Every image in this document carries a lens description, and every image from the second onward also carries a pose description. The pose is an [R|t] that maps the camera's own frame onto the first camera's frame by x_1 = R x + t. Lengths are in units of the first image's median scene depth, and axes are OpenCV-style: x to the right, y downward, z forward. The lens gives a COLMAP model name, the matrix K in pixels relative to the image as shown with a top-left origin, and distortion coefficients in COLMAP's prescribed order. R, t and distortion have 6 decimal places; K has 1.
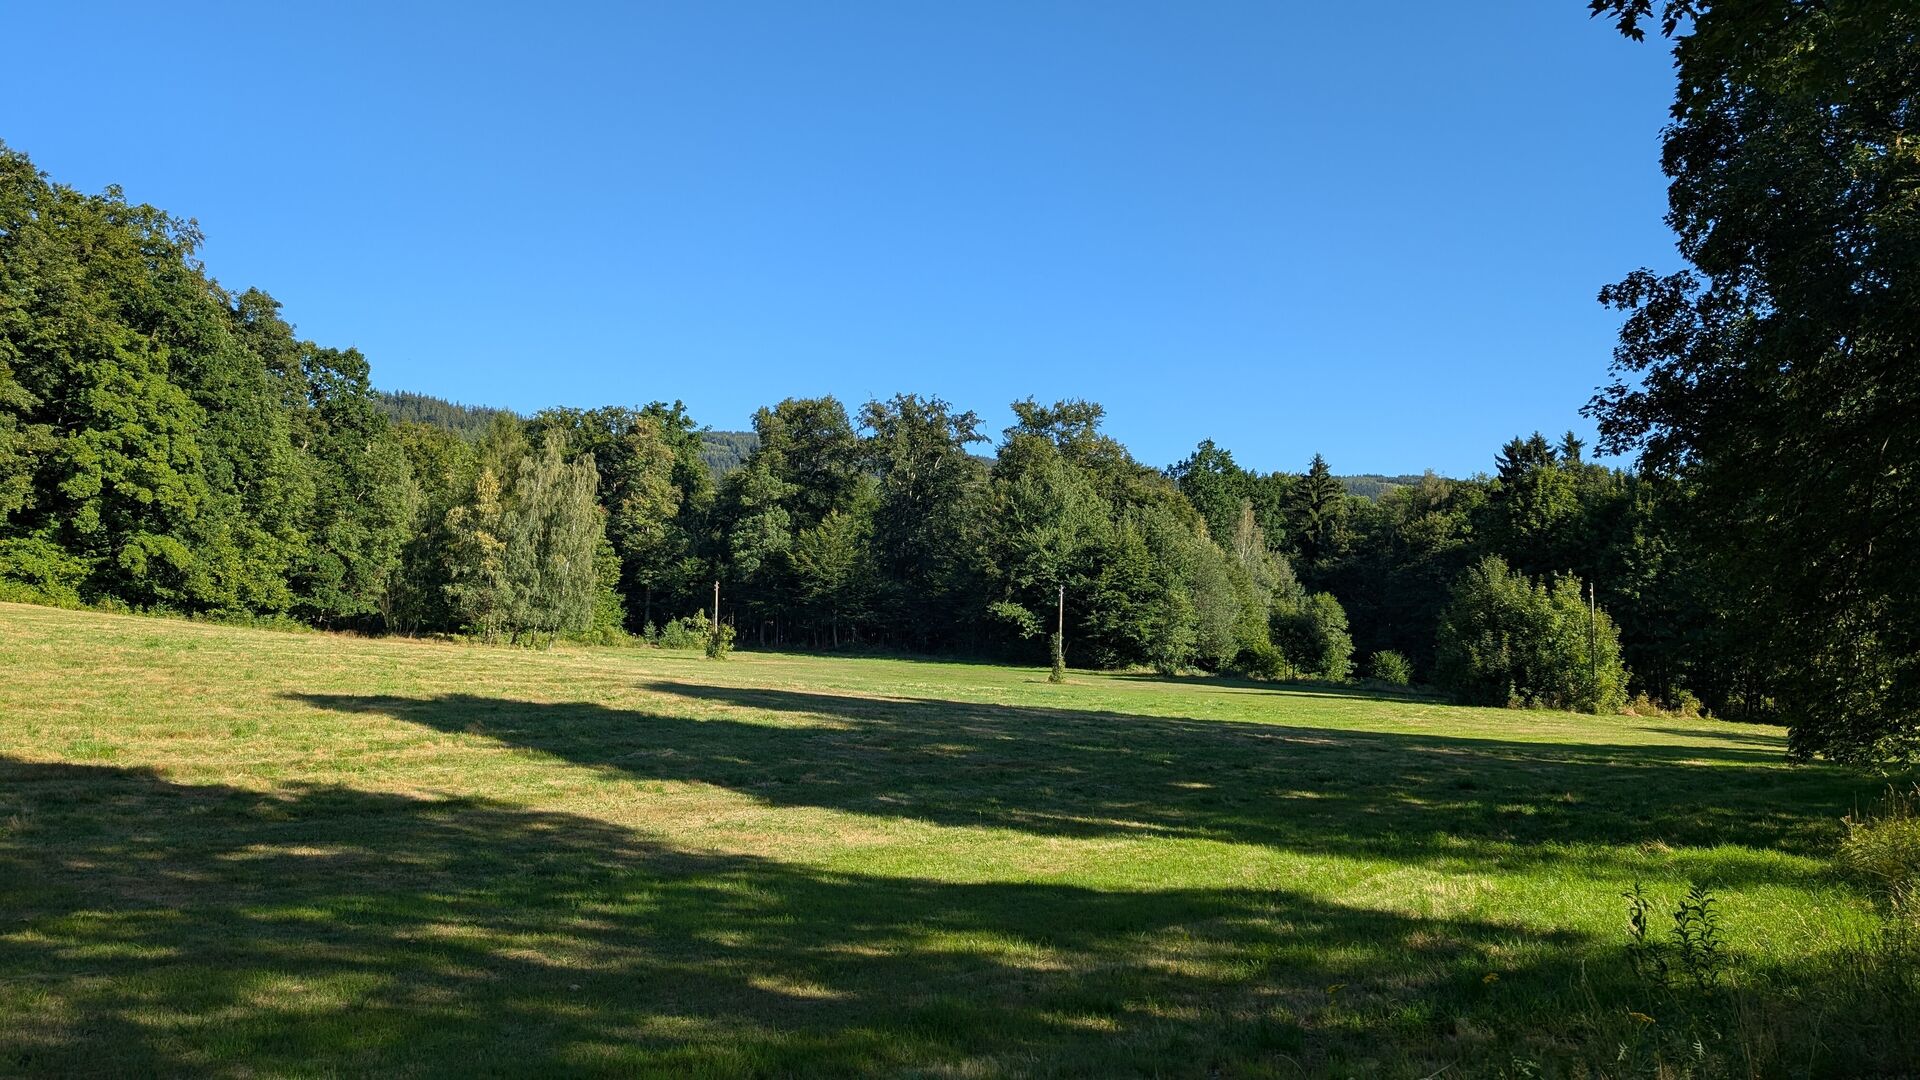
lens RADIAL K [[1418.2, 0, 960.0], [0, 1418.2, 540.0], [0, 0, 1]] dist [0.024339, -0.002891]
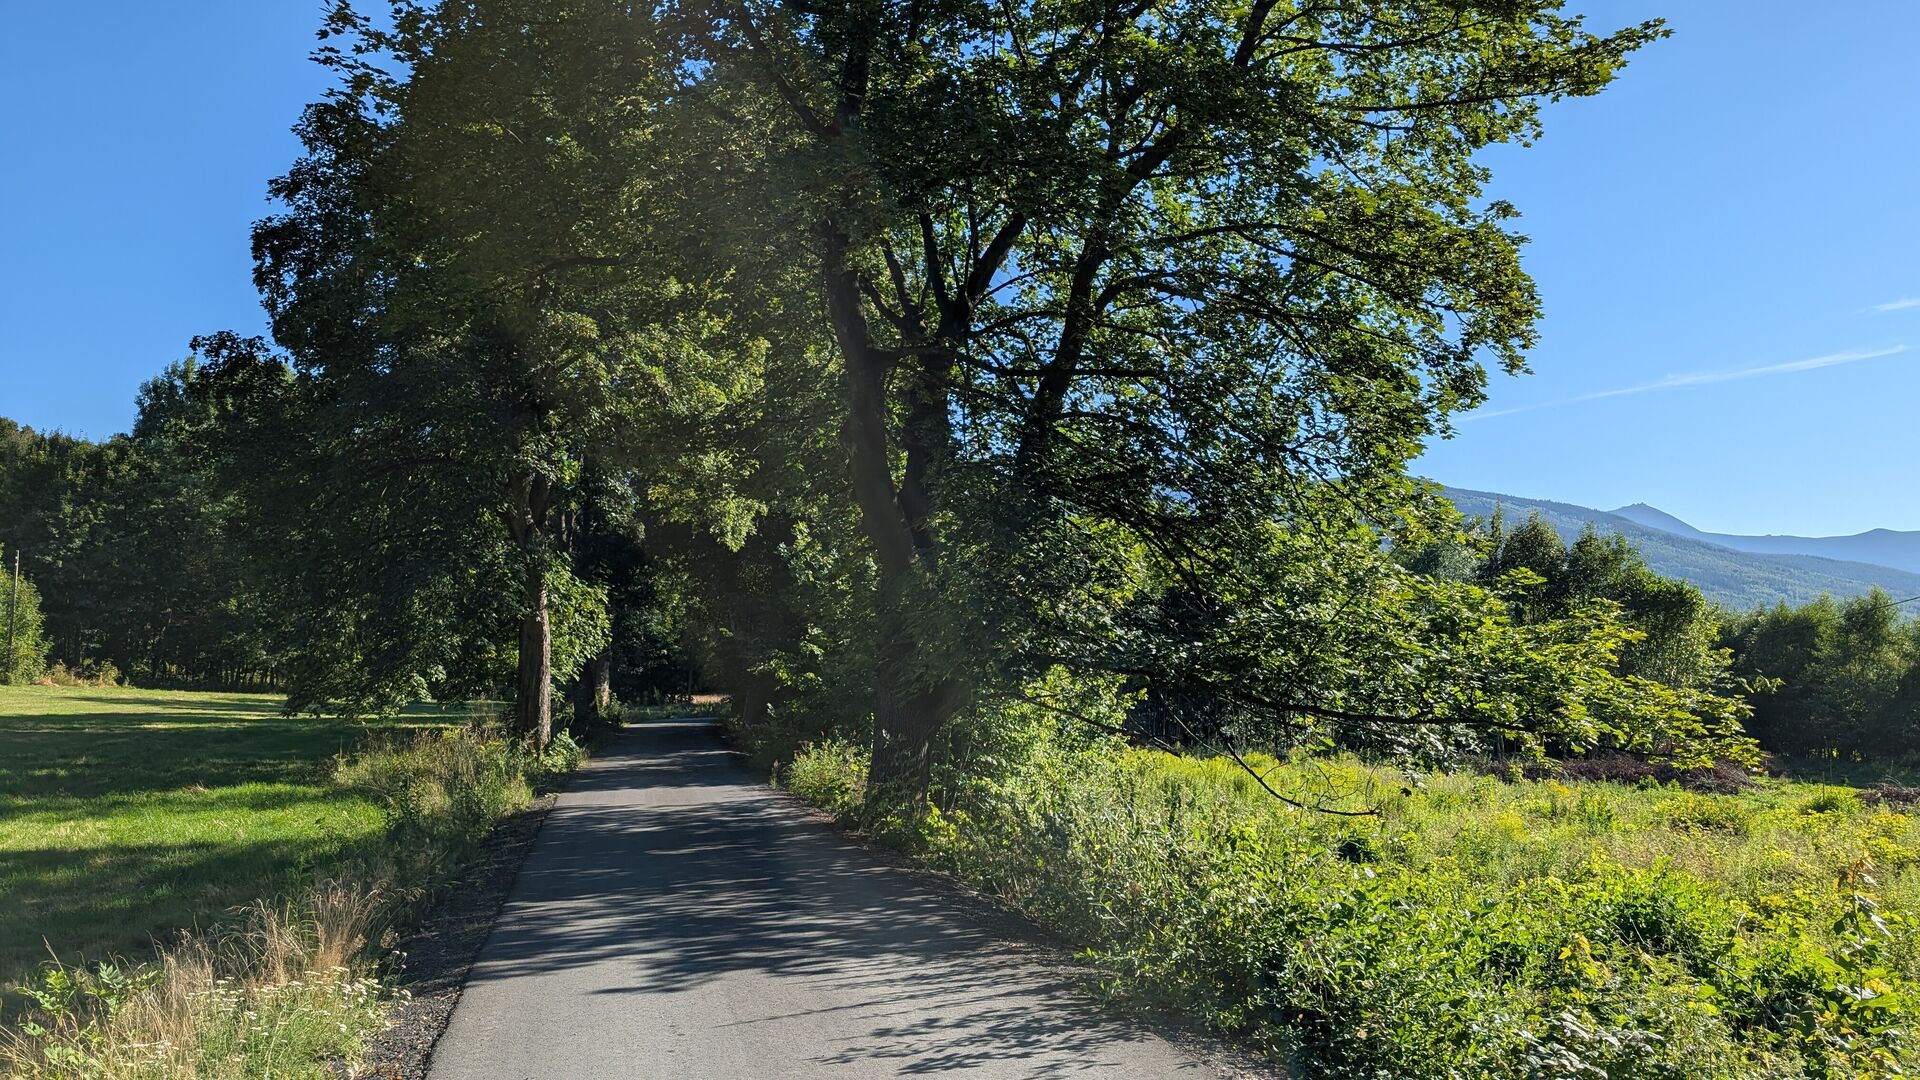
lens RADIAL K [[1418.2, 0, 960.0], [0, 1418.2, 540.0], [0, 0, 1]] dist [0.024339, -0.002891]
pose [[0.511221, 0.070492, 0.856553, -0.039895], [-0.090573, 0.995500, -0.027870, -0.004685], [-0.854663, -0.063333, 0.515305, -0.032043]]
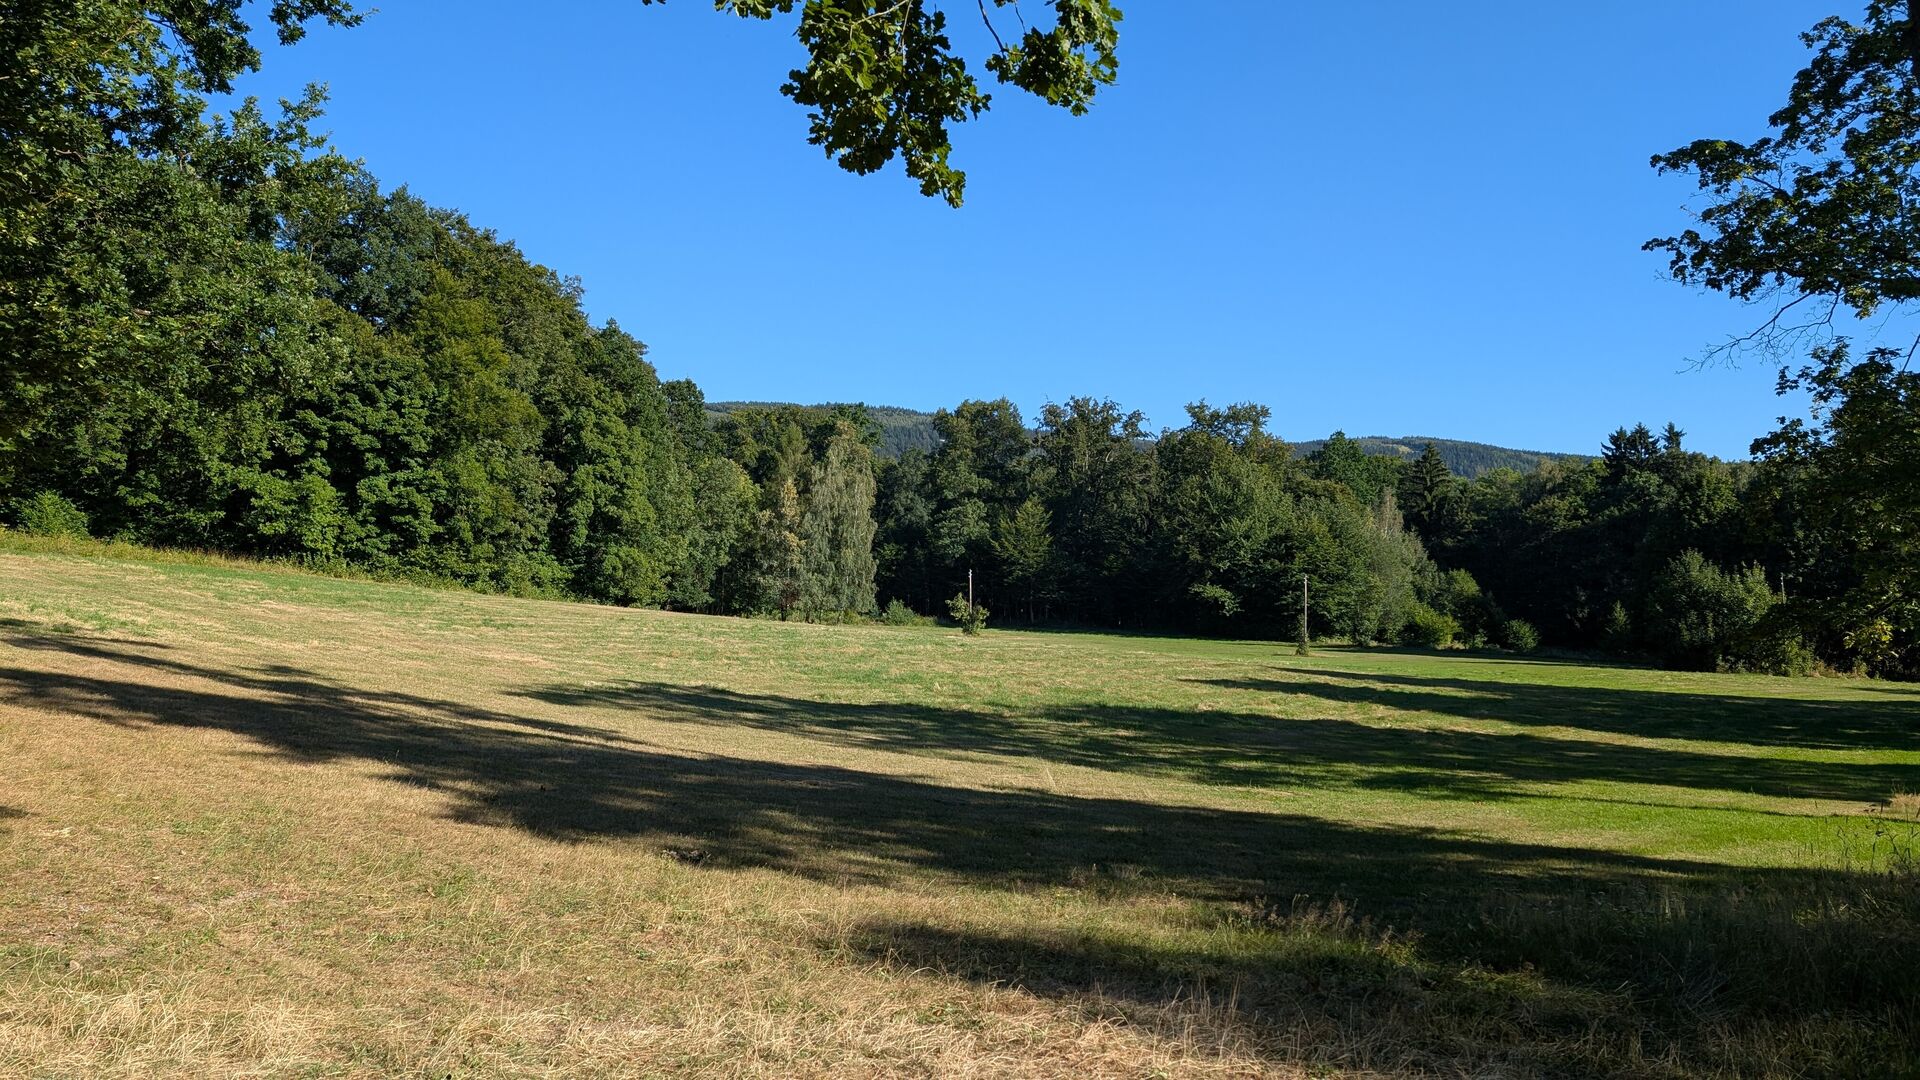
lens RADIAL K [[1404.5, 0, 960.0], [0, 1404.5, 540.0], [0, 0, 1]] dist [-0.000765, -0.000895]
pose [[0.999915, -0.011644, -0.005836, -0.166228], [0.011783, 0.999634, 0.024356, -0.022668], [0.005550, -0.024423, 0.999686, -0.147338]]
